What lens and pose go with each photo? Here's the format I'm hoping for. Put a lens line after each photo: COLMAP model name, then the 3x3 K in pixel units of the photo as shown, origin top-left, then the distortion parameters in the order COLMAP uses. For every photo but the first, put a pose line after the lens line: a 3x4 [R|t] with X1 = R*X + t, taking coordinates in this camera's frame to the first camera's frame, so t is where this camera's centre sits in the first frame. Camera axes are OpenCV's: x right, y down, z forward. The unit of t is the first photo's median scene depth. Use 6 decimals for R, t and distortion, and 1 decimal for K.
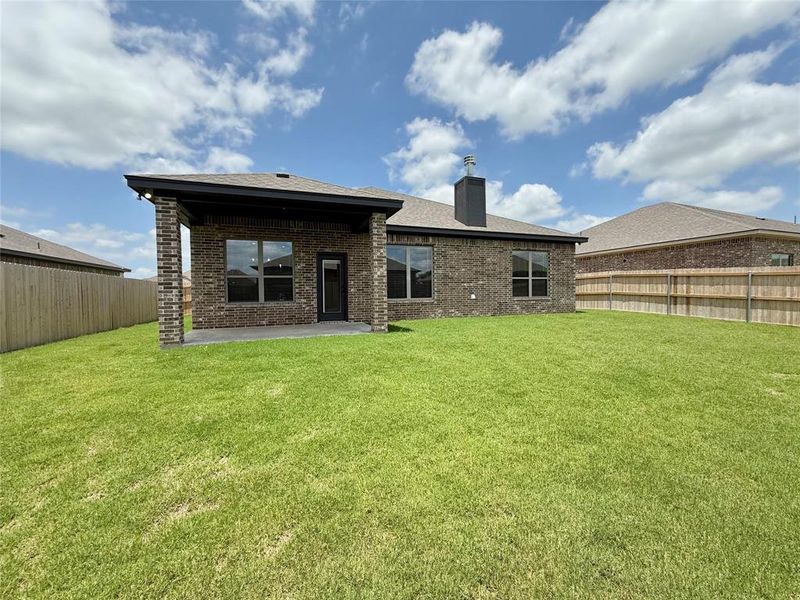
lens RADIAL K [[318.4, 0, 401.3], [0, 318.4, 298.6], [0, 0, 1]] dist [0.003046, -0.000136]
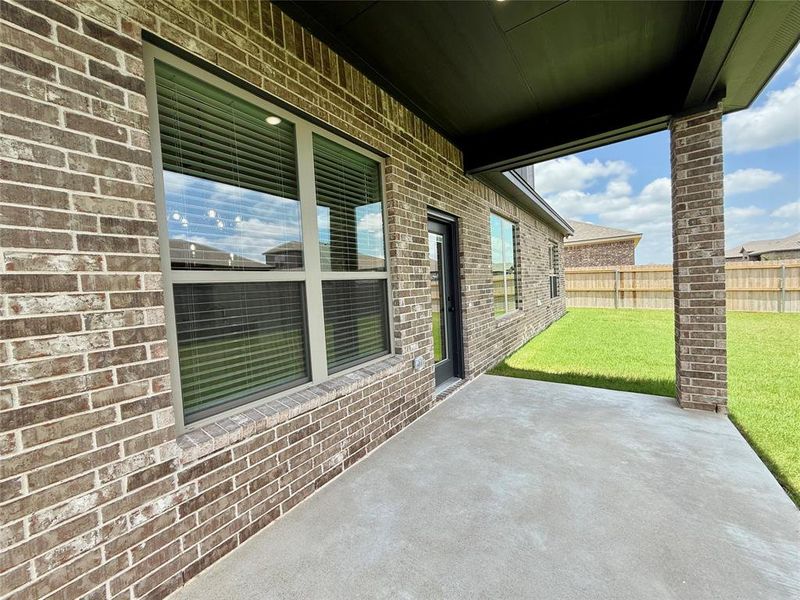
lens RADIAL K [[318.4, 0, 405.2], [0, 318.4, 298.6], [0, 0, 1]] dist [0.003046, -0.000136]
pose [[0.826808, -0.052951, 0.559987, -0.489257], [0.055636, 0.998376, 0.012259, -0.047630], [-0.559726, 0.021020, 0.828411, 0.714557]]
